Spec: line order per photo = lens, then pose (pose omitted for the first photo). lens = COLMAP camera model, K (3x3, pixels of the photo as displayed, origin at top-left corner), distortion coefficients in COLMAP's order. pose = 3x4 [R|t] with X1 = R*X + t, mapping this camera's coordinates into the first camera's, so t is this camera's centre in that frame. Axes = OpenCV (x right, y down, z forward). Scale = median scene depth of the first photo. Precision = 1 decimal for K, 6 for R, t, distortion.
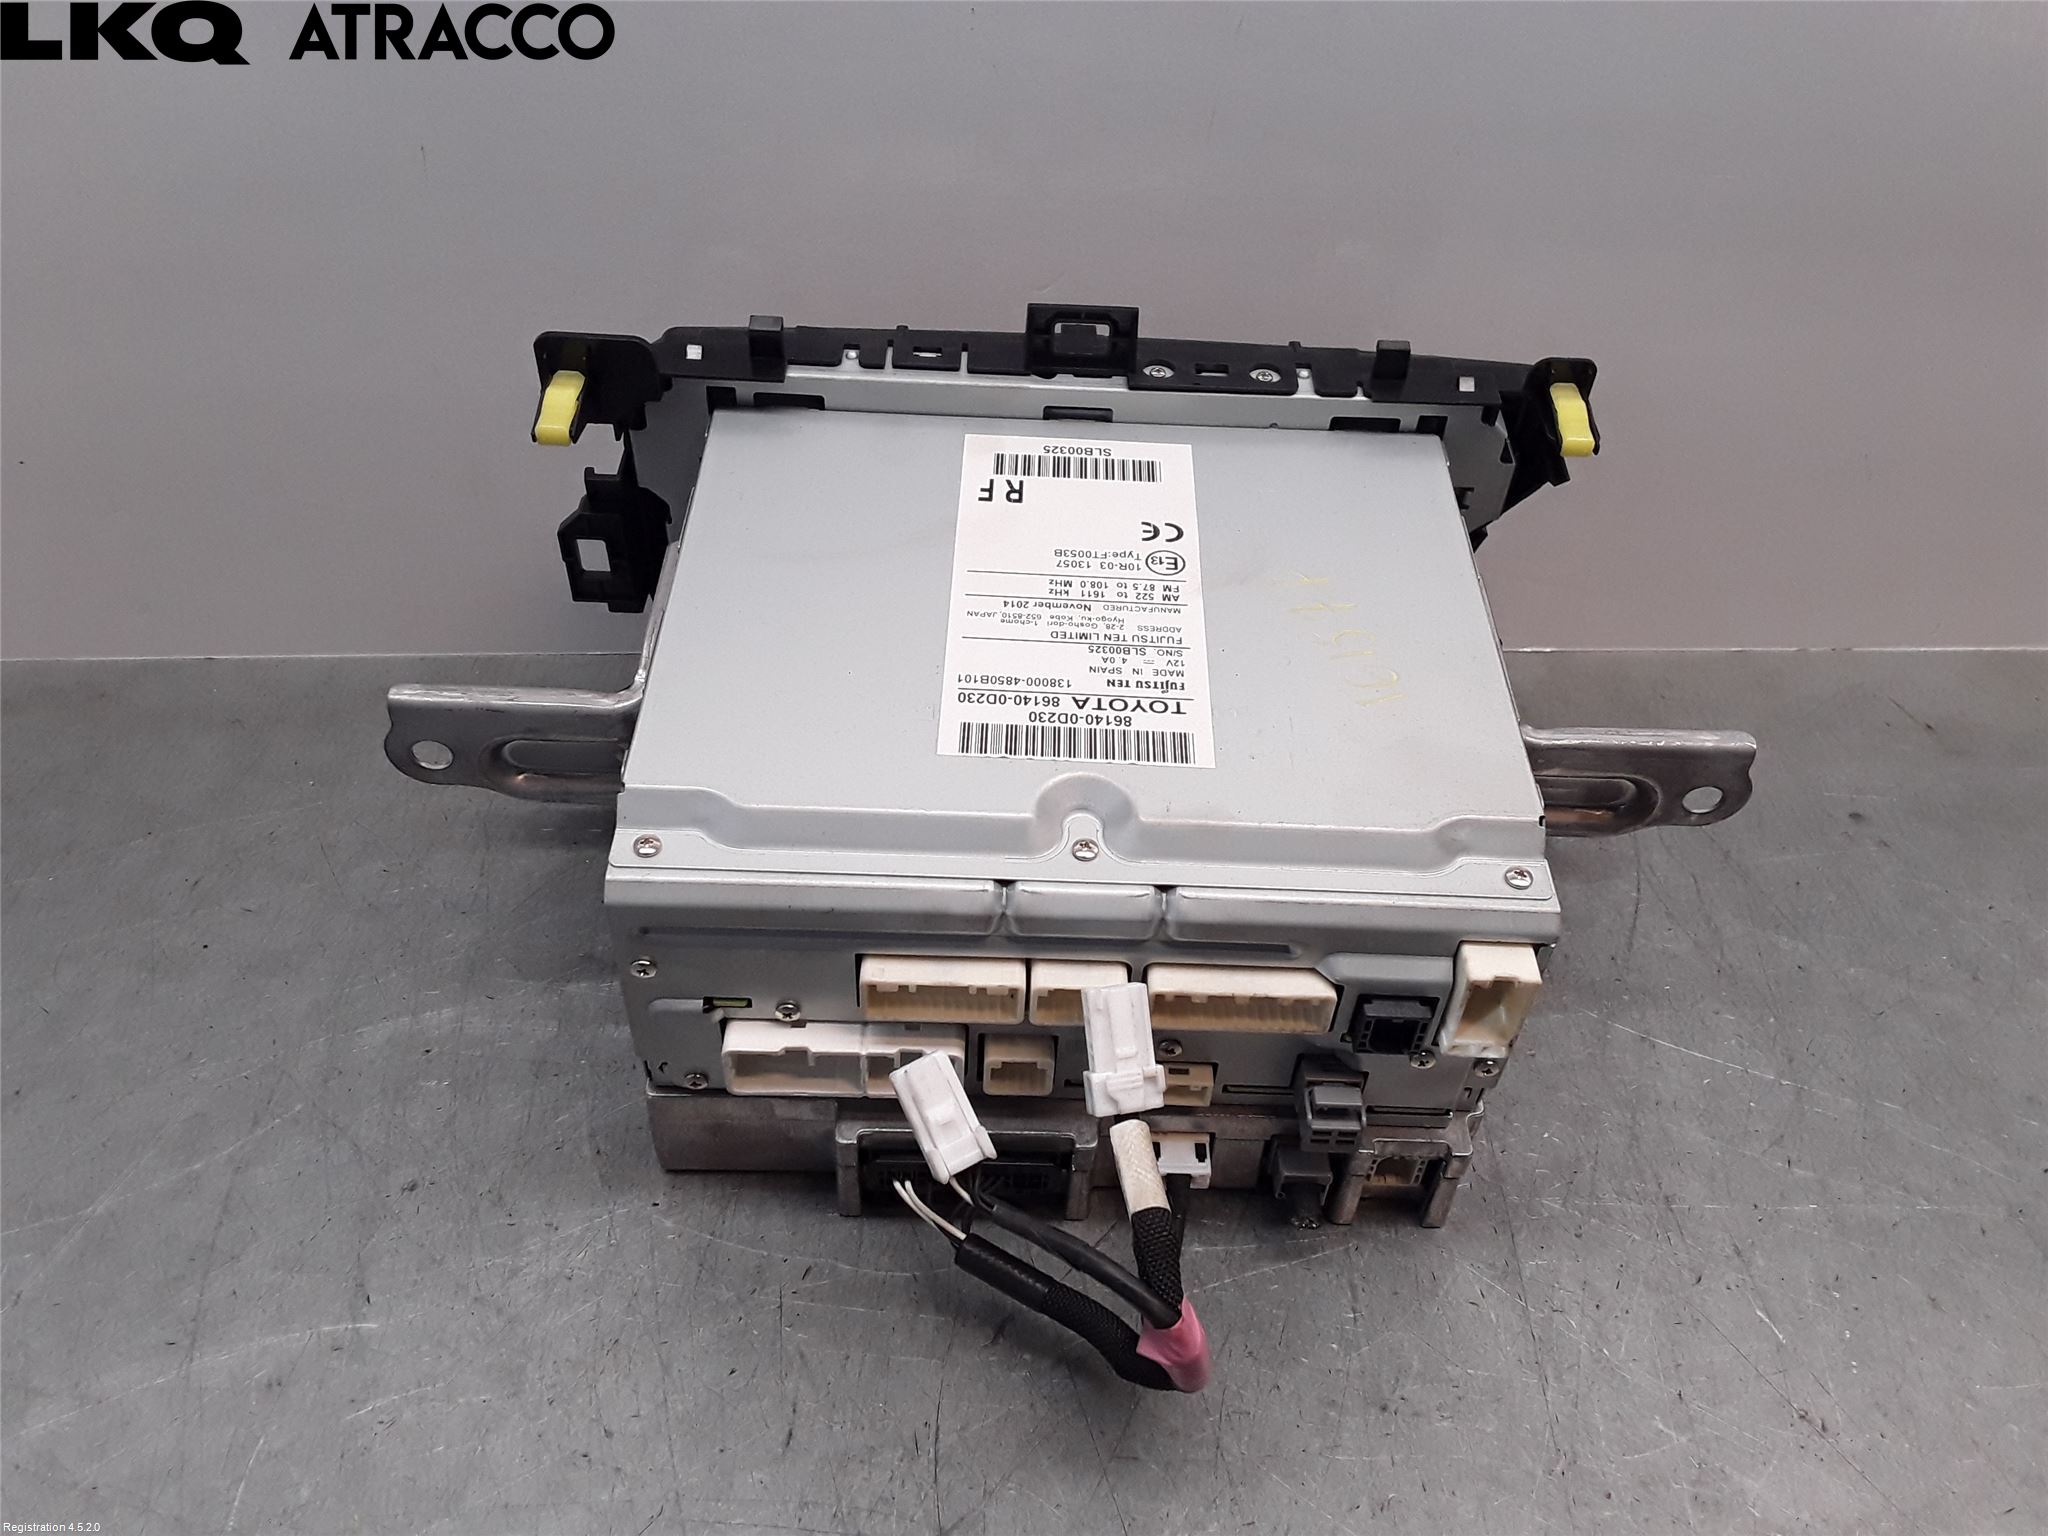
lens RADIAL K [[1676.2, 0, 1025.2], [0, 1676.2, 764.5], [0, 0, 1]] dist [0.049163, -0.073822]
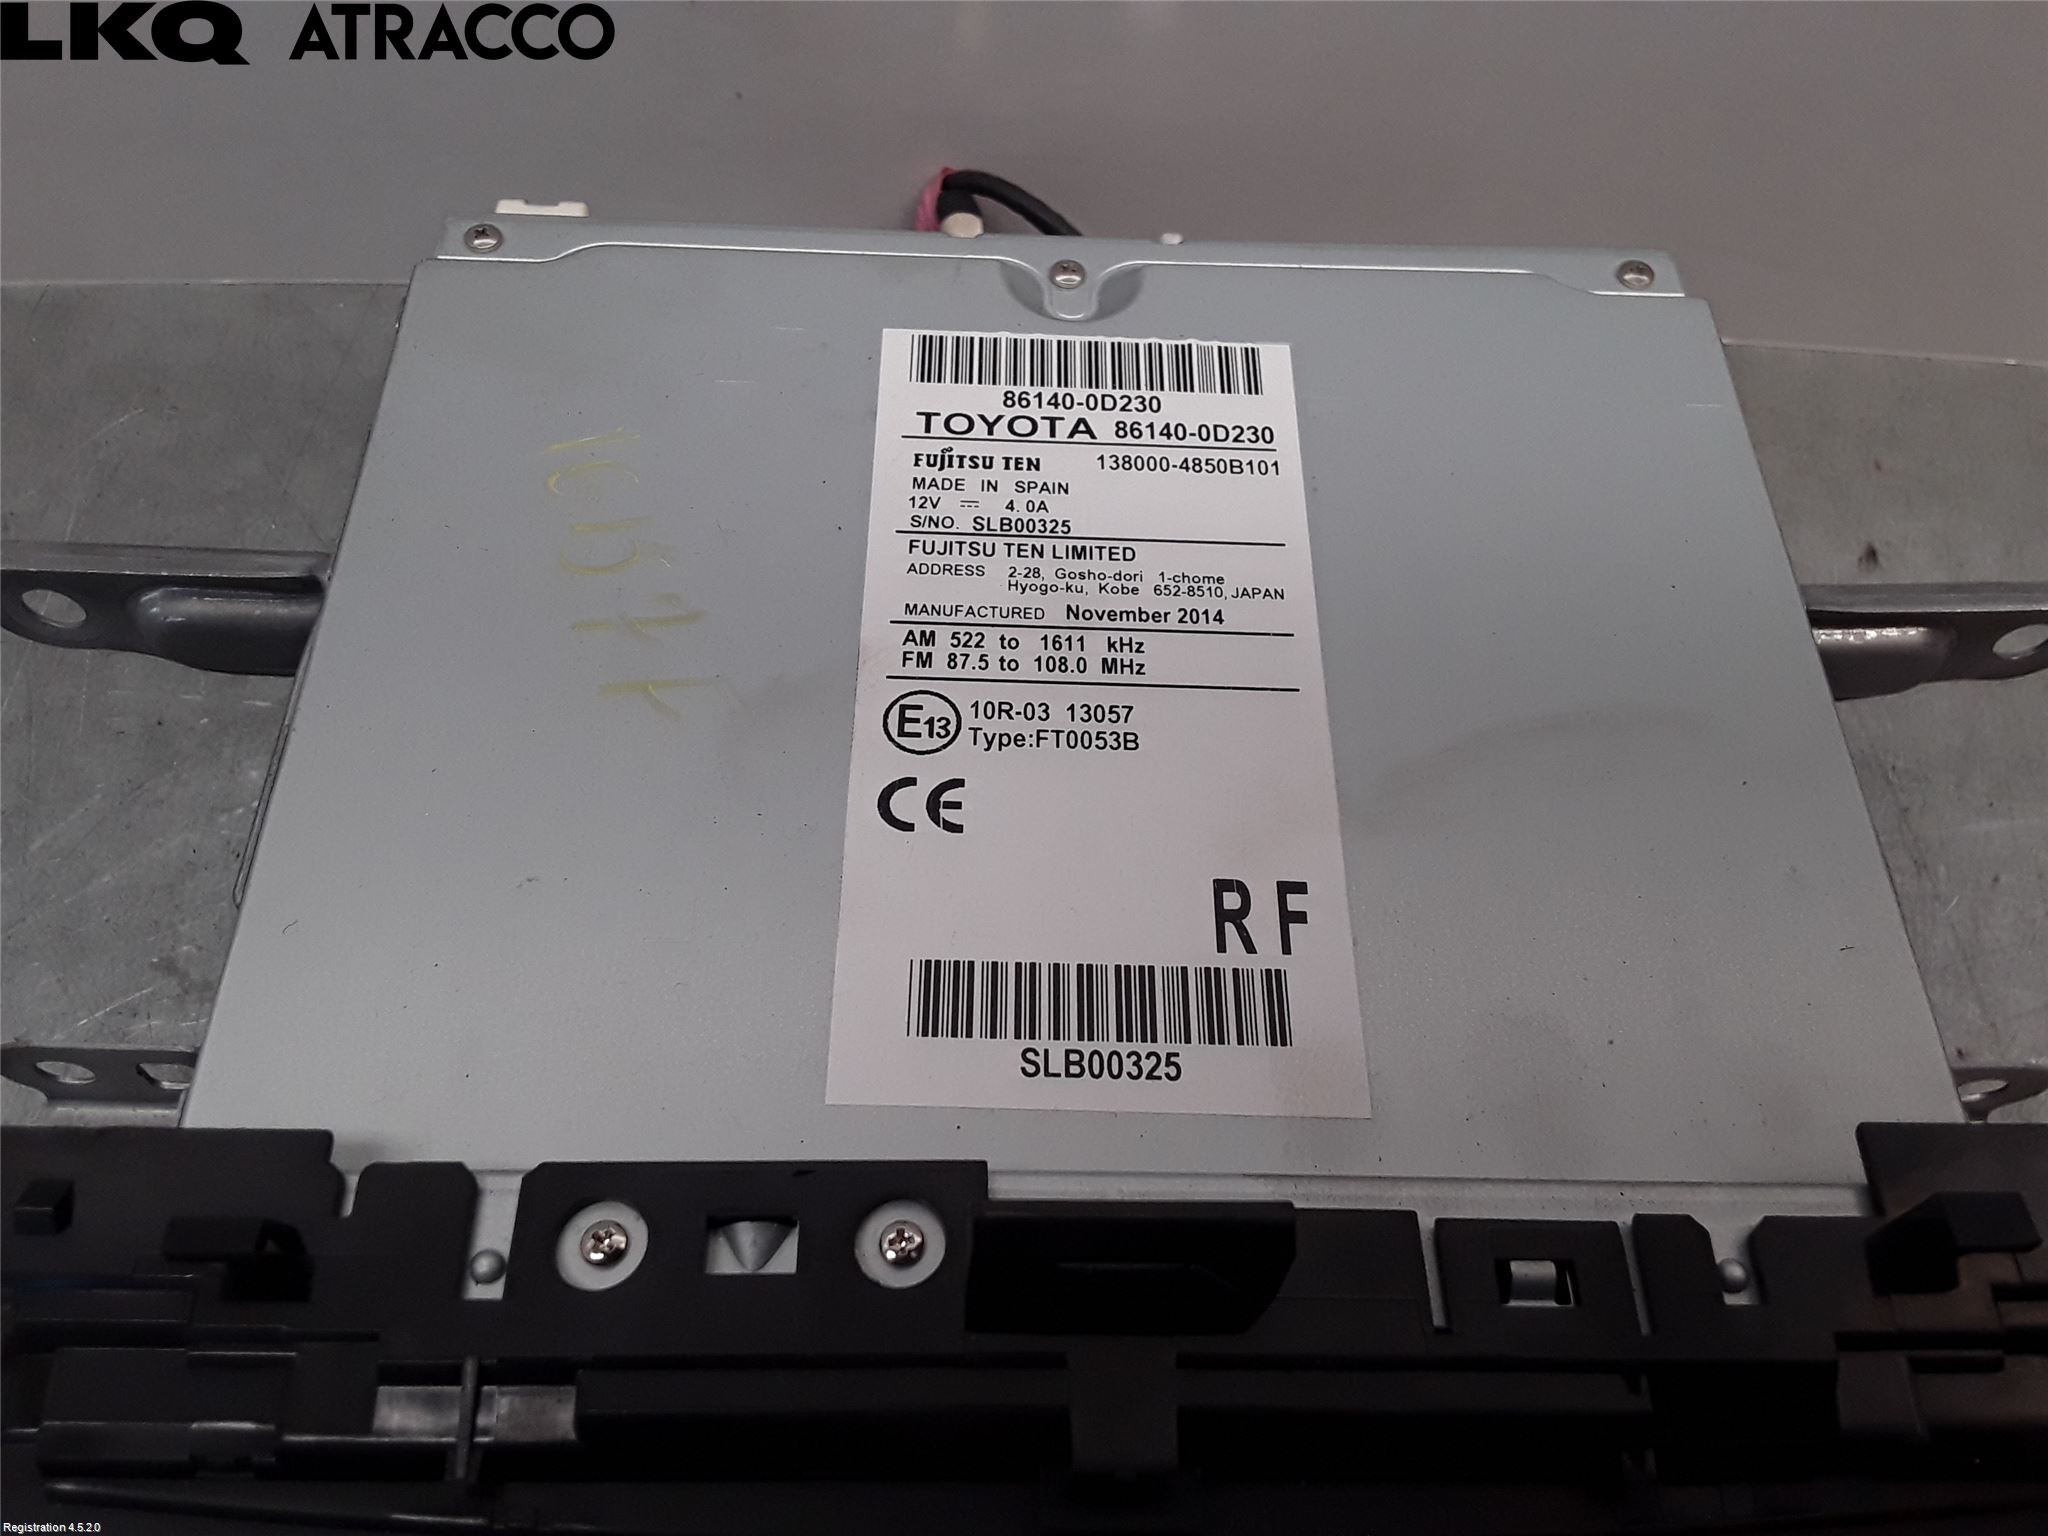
lens RADIAL K [[1676.2, 0, 1021.3], [0, 1676.2, 767.7], [0, 0, 1]] dist [0.049163, -0.073822]
pose [[-0.995812, -0.034511, -0.084658, 0.101217], [-0.074717, -0.226381, 0.971169, -0.655343], [-0.052681, 0.973427, 0.222855, 0.942997]]
